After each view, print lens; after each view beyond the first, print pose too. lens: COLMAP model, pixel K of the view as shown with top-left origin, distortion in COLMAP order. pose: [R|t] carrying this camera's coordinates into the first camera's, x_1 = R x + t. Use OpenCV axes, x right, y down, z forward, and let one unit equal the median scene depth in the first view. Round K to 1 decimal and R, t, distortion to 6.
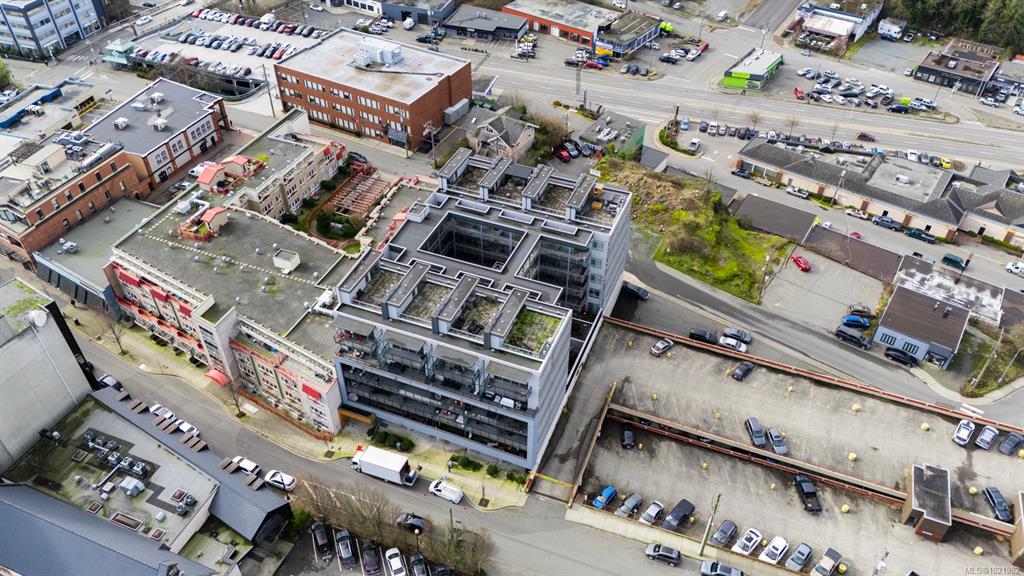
lens RADIAL K [[744.2, 0, 512.0], [0, 744.2, 288.0], [0, 0, 1]] dist [0.074340, -0.059299]
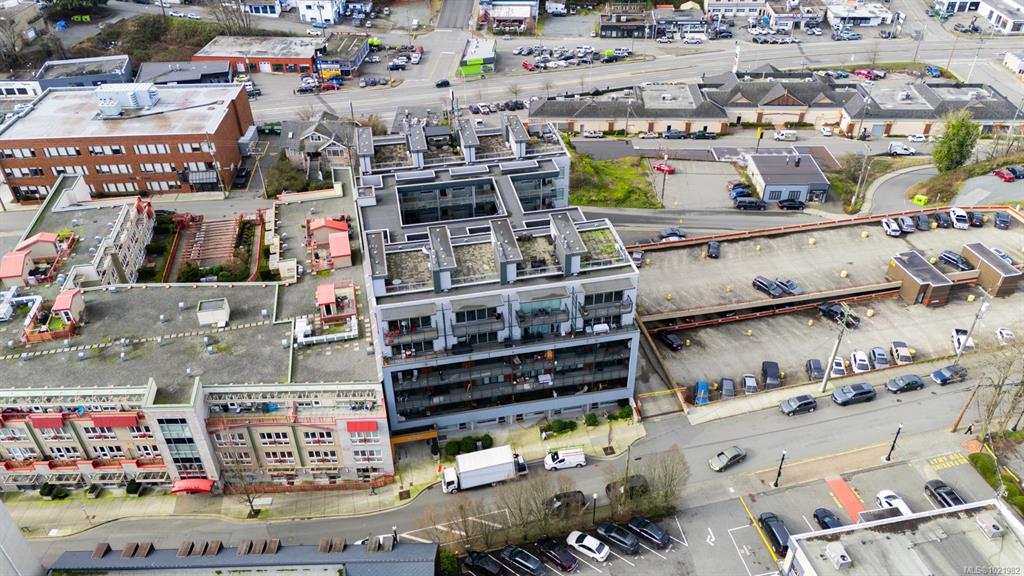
lens RADIAL K [[744.2, 0, 512.0], [0, 744.2, 288.0], [0, 0, 1]] dist [0.074340, -0.059299]
pose [[0.835750, -0.333870, 0.435950, -0.265994], [0.374027, 0.927393, -0.006799, 0.042264], [-0.402027, 0.168739, 0.899945, 0.130125]]
